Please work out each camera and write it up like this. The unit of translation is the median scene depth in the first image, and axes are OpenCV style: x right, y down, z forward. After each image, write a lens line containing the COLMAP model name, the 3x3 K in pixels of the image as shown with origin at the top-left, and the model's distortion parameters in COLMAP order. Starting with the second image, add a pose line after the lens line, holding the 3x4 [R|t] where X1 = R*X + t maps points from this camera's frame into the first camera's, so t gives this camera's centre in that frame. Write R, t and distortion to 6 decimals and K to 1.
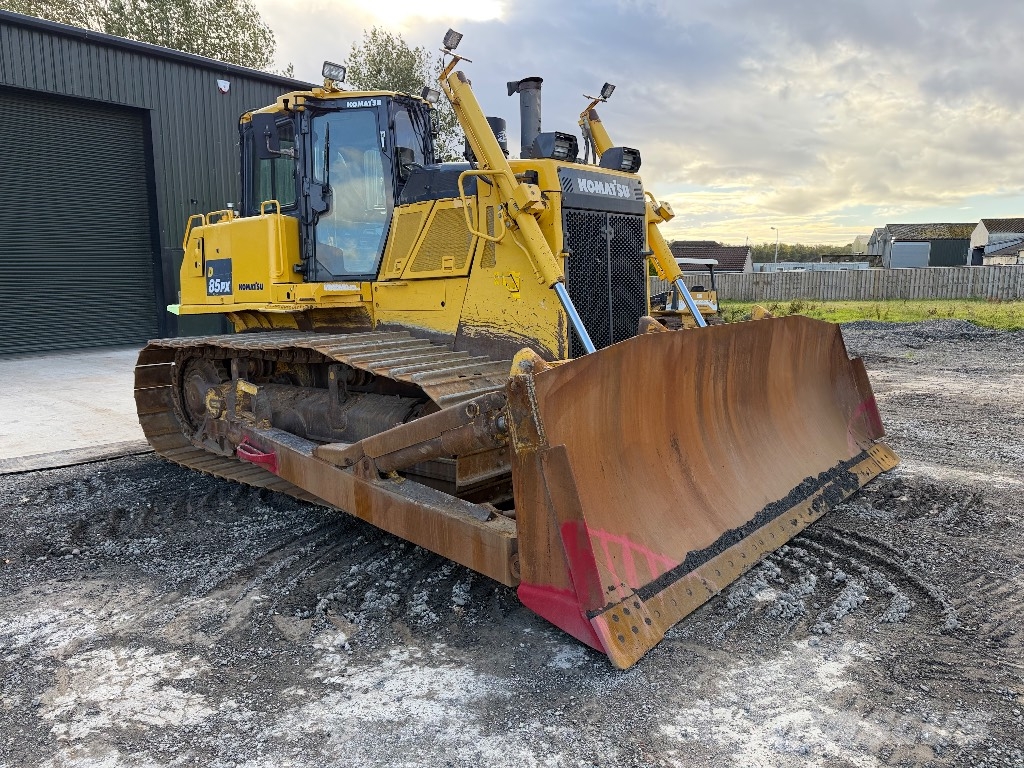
lens RADIAL K [[727.9, 0, 509.2], [0, 727.9, 388.5], [0, 0, 1]] dist [0.047218, -0.054562]
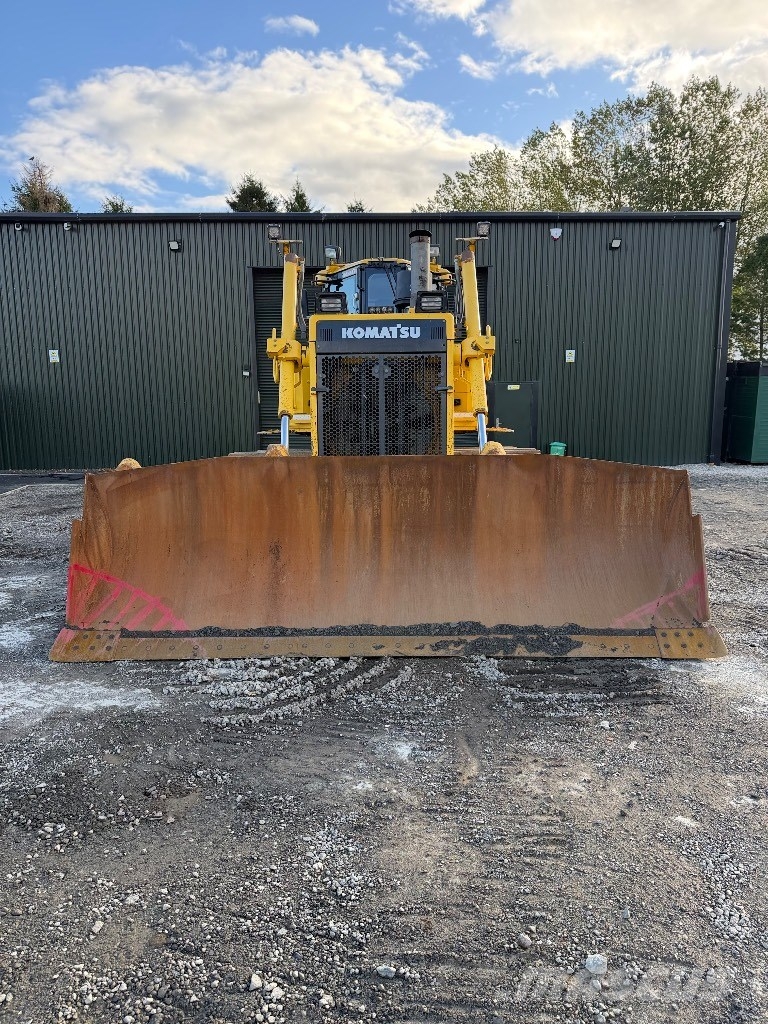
lens RADIAL K [[715.9, 0, 384.9], [0, 715.9, 535.0], [0, 0, 1]] dist [0.068122, -0.097055]
pose [[0.654516, 0.135829, -0.743747, 0.924784], [-0.112871, 0.990260, 0.081520, -0.051075], [0.747575, 0.030591, 0.663472, 0.255481]]
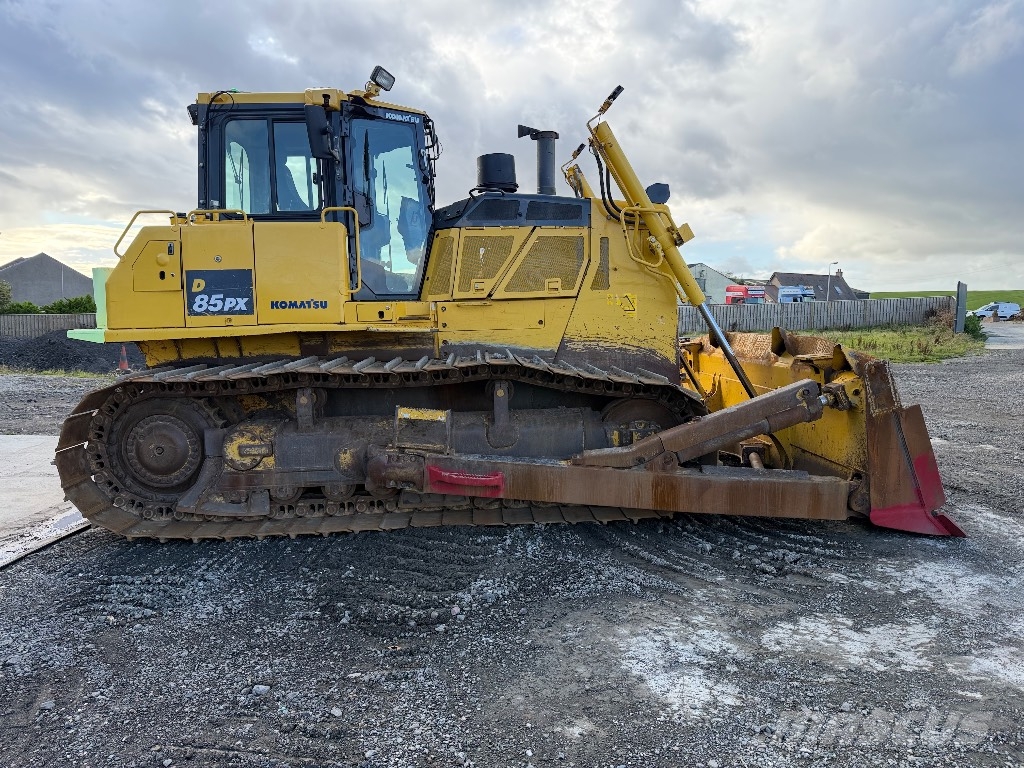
lens RADIAL K [[715.9, 0, 512.7], [0, 715.9, 385.8], [0, 0, 1]] dist [0.068122, -0.097055]
pose [[0.712597, -0.056129, 0.699325, -0.858924], [0.097939, 0.994993, -0.019937, -0.006210], [-0.694704, 0.082698, 0.714526, 0.277925]]
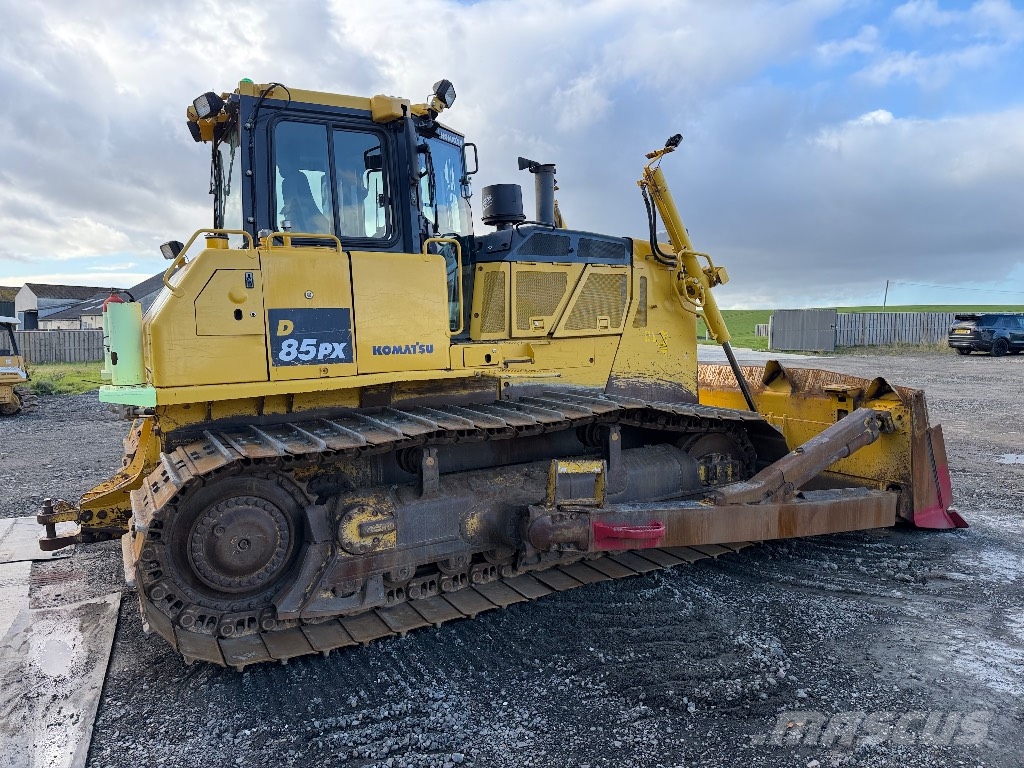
lens RADIAL K [[713.7, 0, 505.7], [0, 713.7, 386.0], [0, 0, 1]] dist [0.069766, -0.087370]
pose [[0.334490, -0.063218, 0.940276, -1.104081], [0.145176, 0.989294, 0.014870, -0.111972], [-0.931150, 0.131532, 0.340087, 0.760047]]
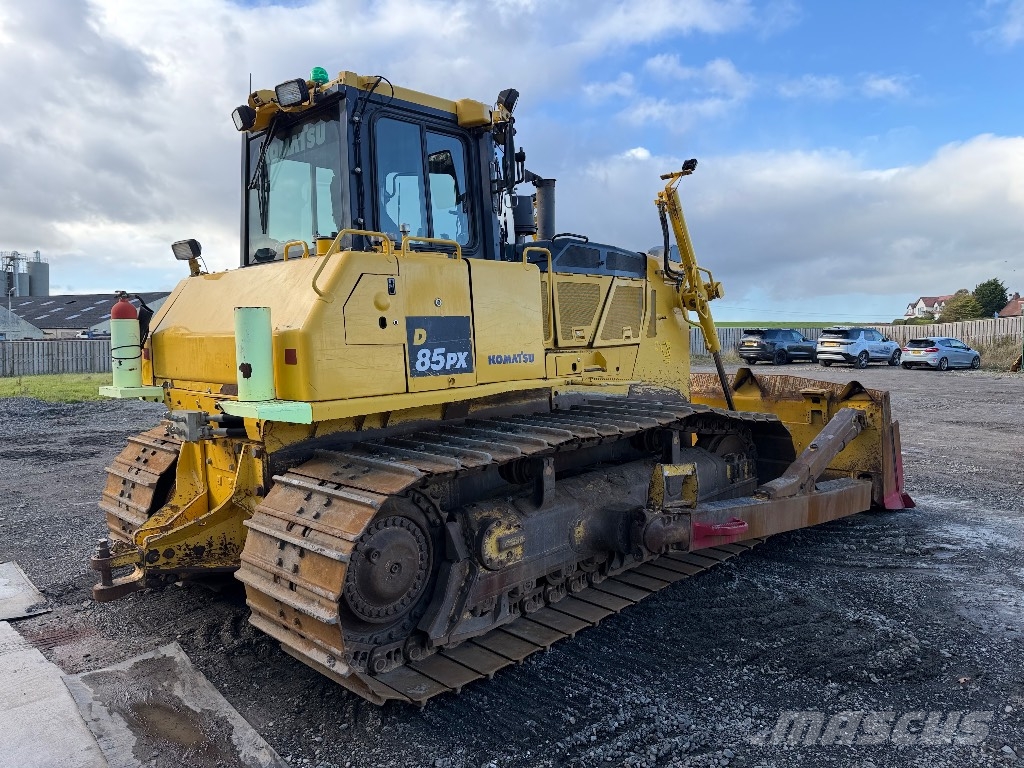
lens RADIAL K [[718.8, 0, 506.8], [0, 718.8, 379.7], [0, 0, 1]] dist [0.075621, -0.097672]
pose [[0.060614, -0.040133, 0.997354, -1.178914], [0.159120, 0.986802, 0.030038, -0.158423], [-0.985397, 0.156879, 0.066200, 1.085263]]
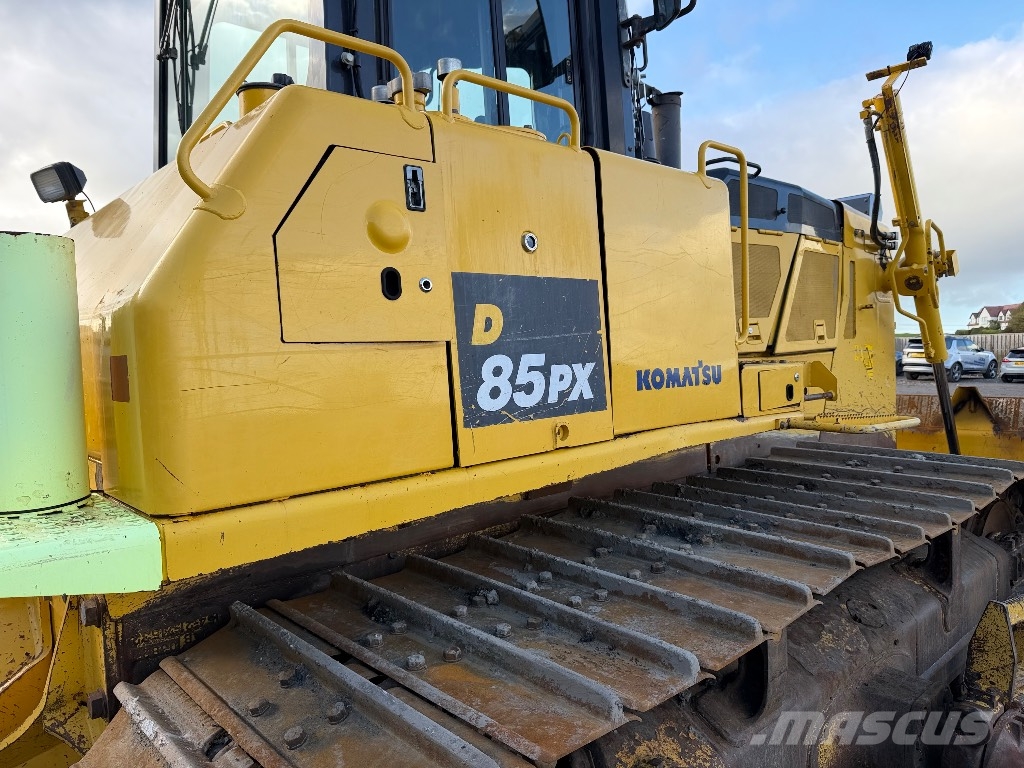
lens RADIAL K [[731.5, 0, 514.8], [0, 731.5, 377.9], [0, 0, 1]] dist [0.063020, -0.113024]
pose [[0.109973, -0.018418, 0.993764, -0.770500], [0.164794, 0.986328, 0.000043, -0.169767], [-0.980178, 0.163762, 0.111505, 1.168615]]
